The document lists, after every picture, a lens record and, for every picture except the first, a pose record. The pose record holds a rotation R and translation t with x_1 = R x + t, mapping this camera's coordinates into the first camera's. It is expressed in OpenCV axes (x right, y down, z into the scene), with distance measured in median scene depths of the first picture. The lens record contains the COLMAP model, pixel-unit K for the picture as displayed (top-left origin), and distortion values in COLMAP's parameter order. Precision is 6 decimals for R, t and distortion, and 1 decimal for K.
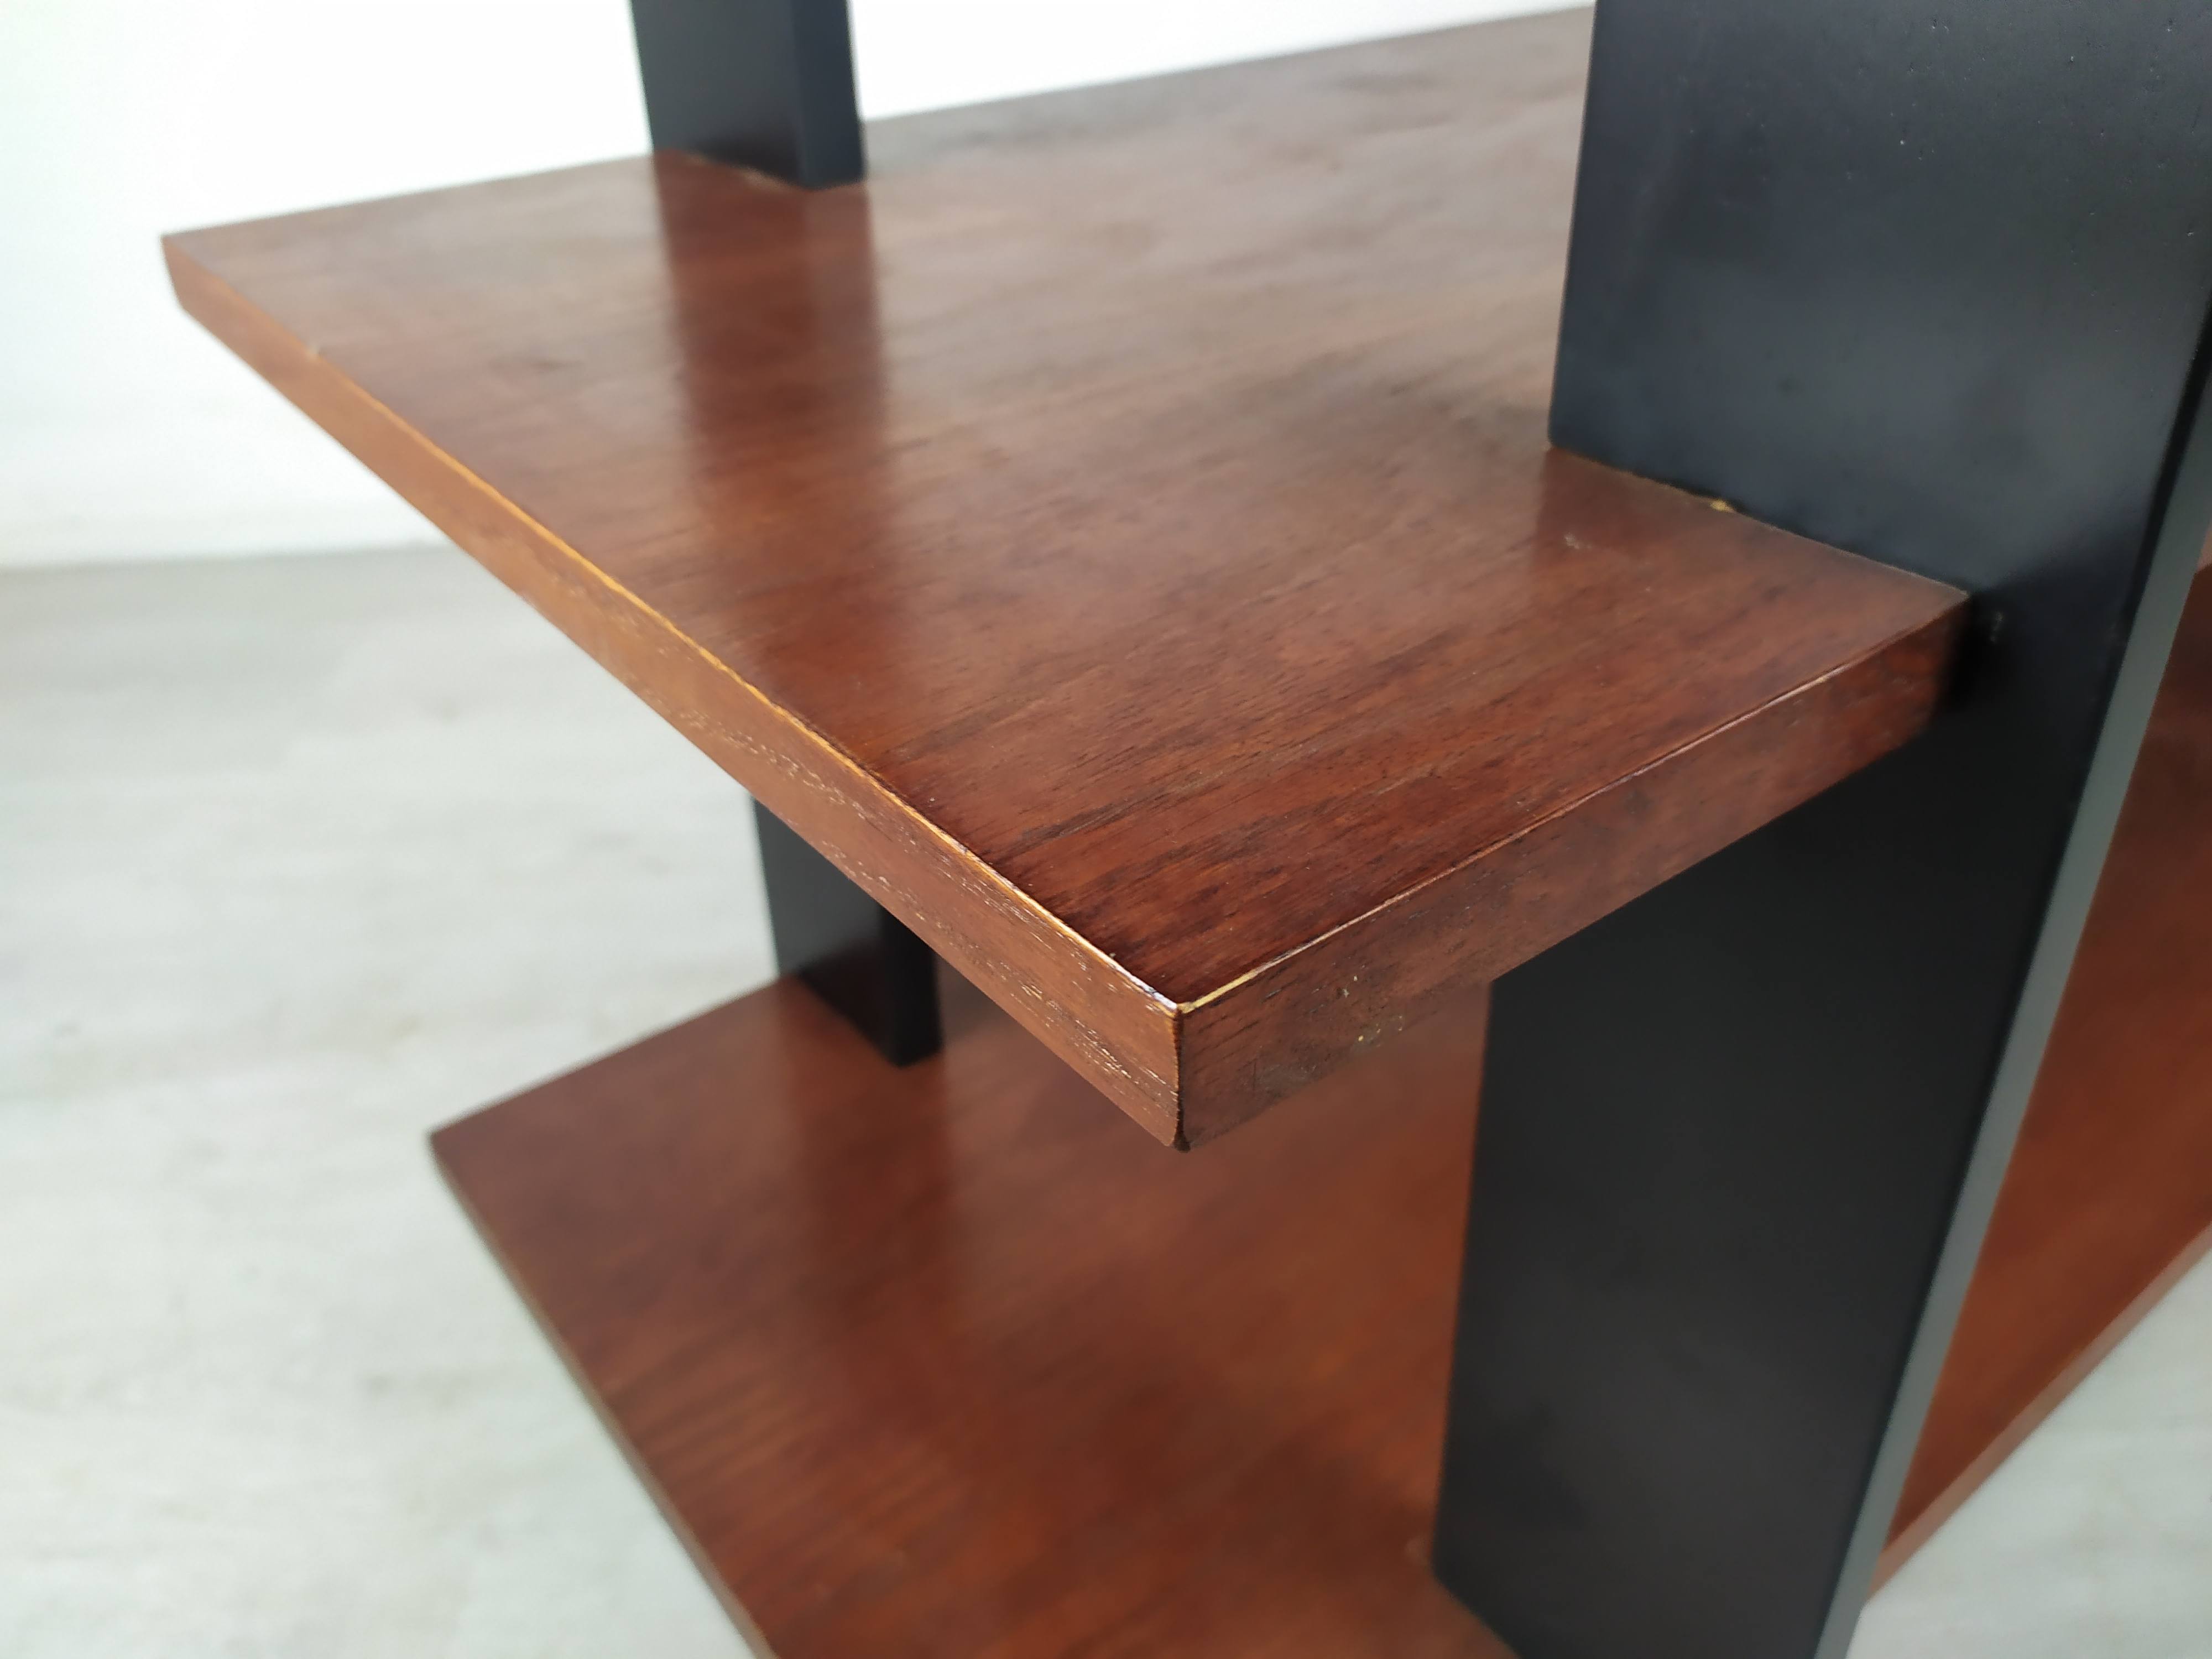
lens RADIAL K [[1707.3, 0, 1088.0], [0, 1707.3, 835.9], [0, 0, 1]] dist [0.026497, -0.015249]
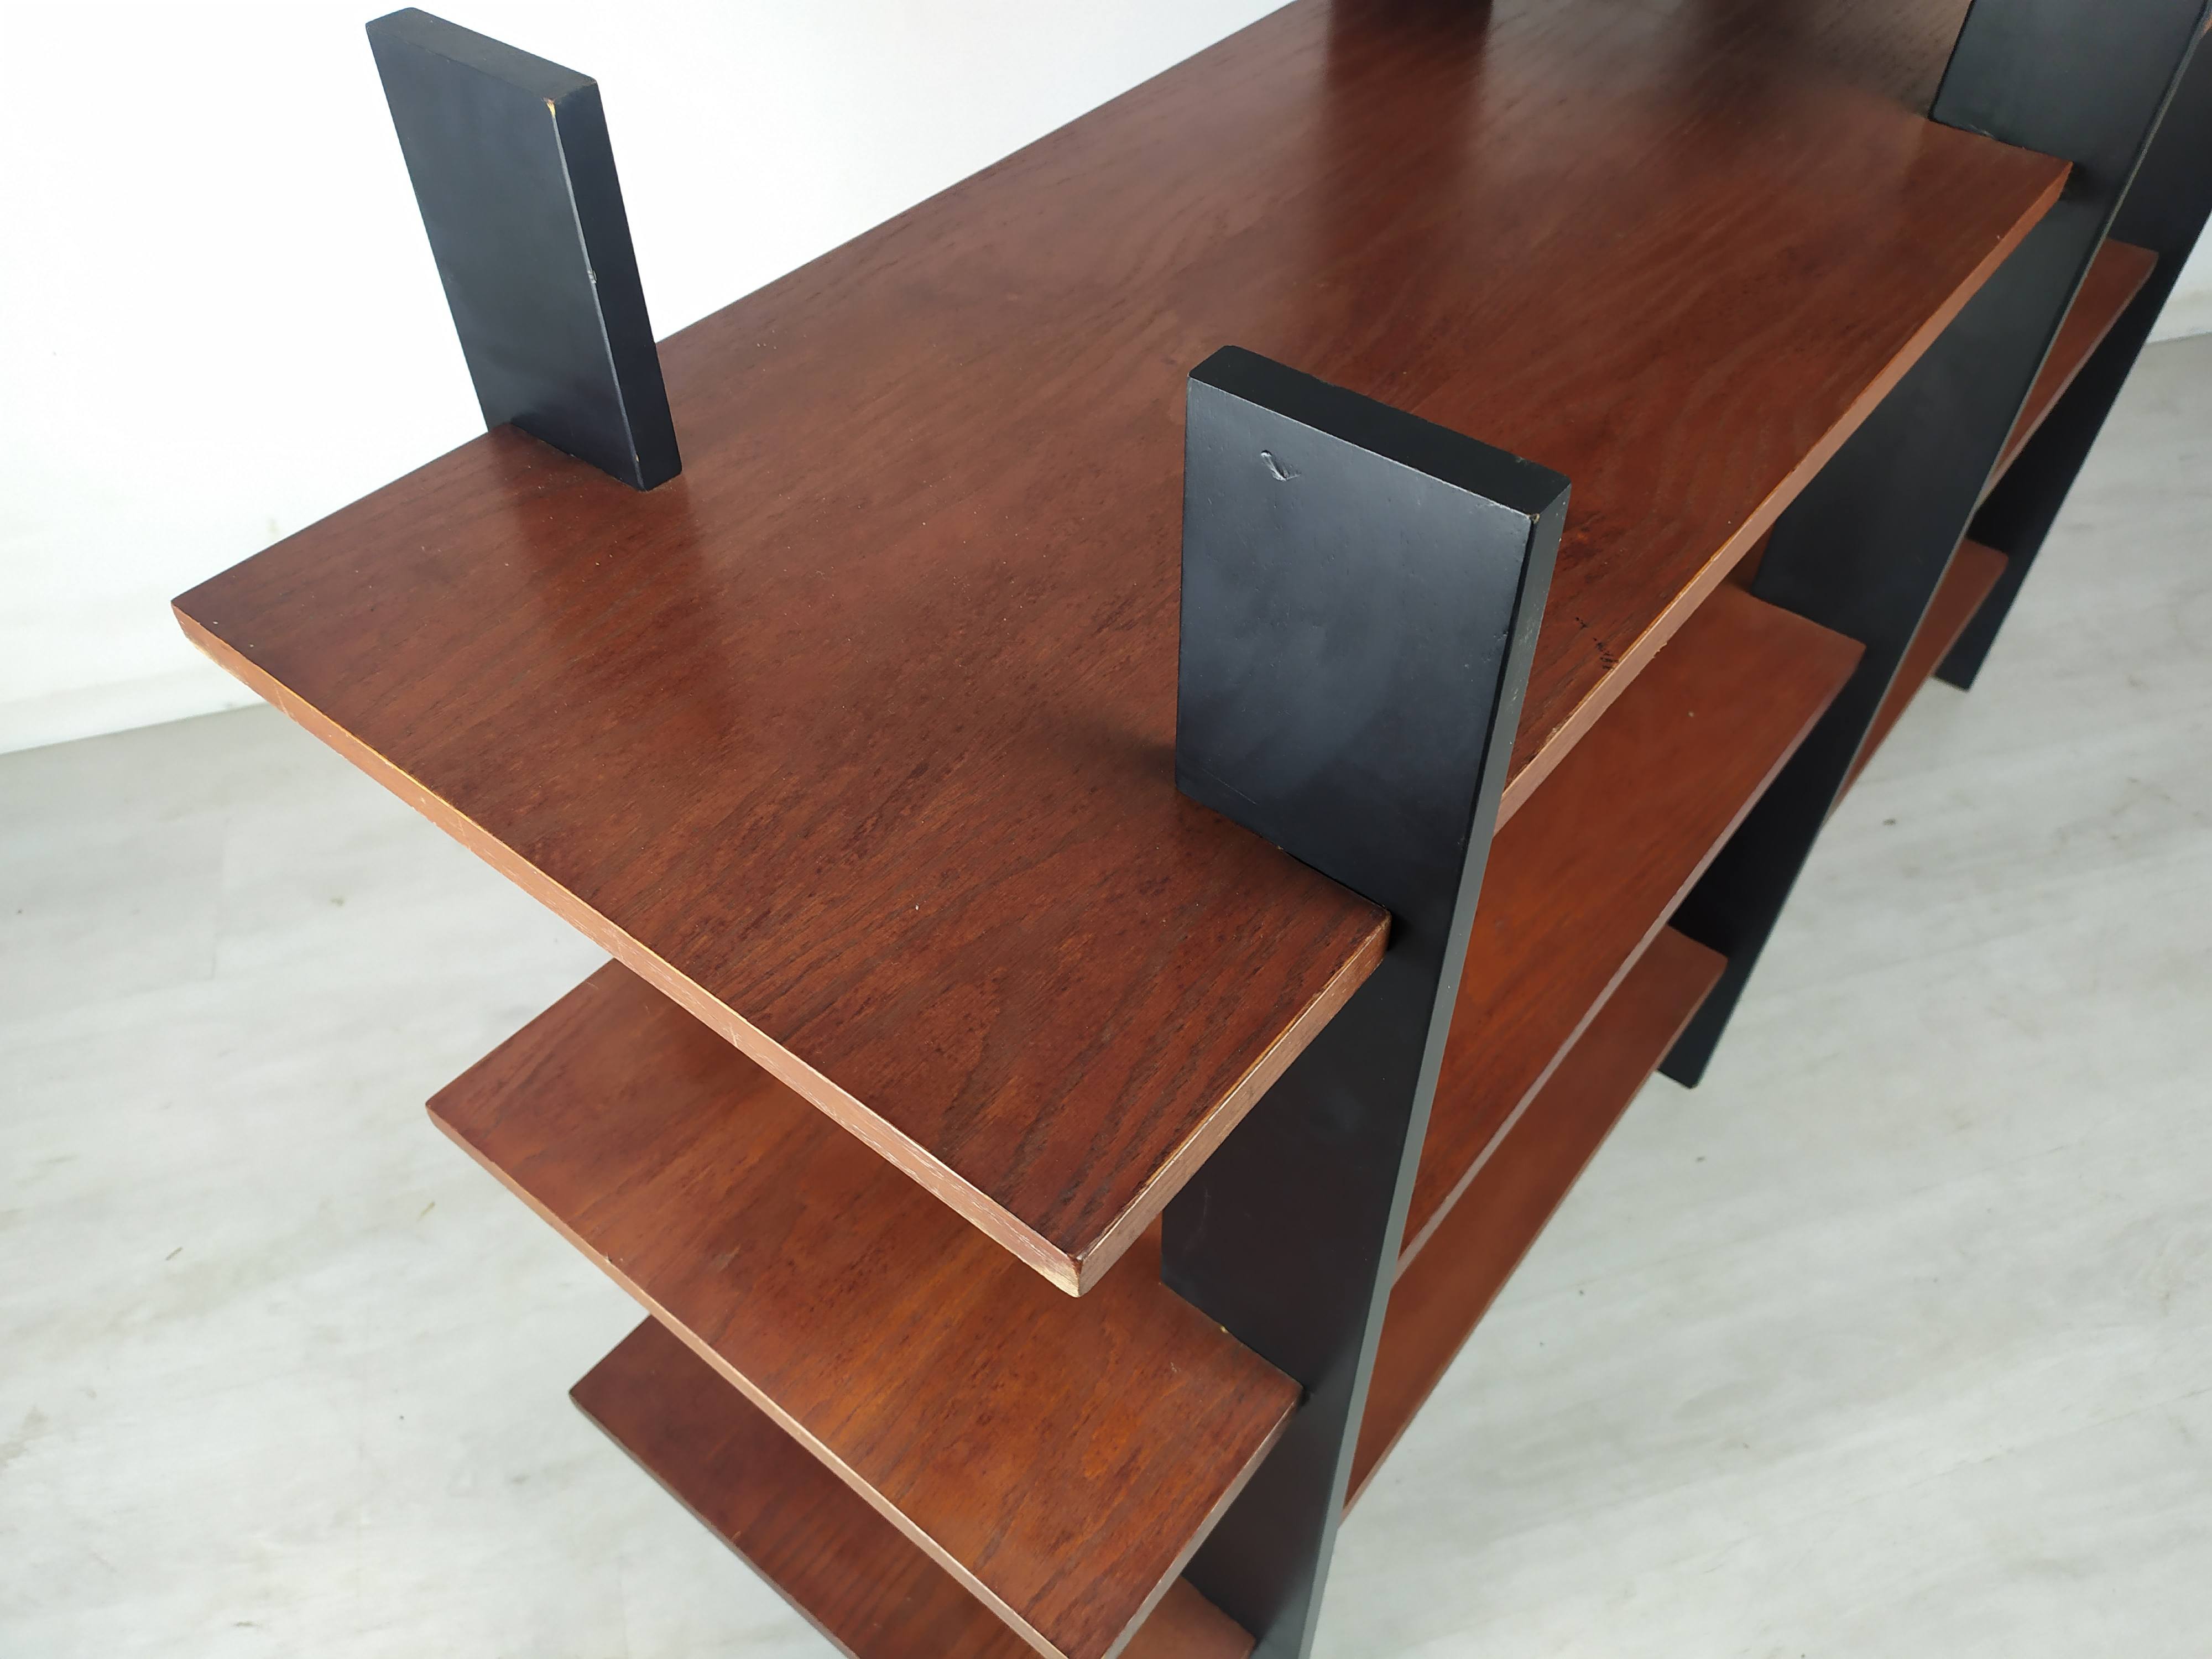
lens RADIAL K [[1707.3, 0, 1083.0], [0, 1707.3, 849.4], [0, 0, 1]] dist [0.026497, -0.015249]
pose [[0.972545, -0.154104, 0.174382, -0.089501], [0.104050, 0.958206, 0.266485, -0.703220], [-0.208160, -0.241024, 0.947933, -0.575059]]
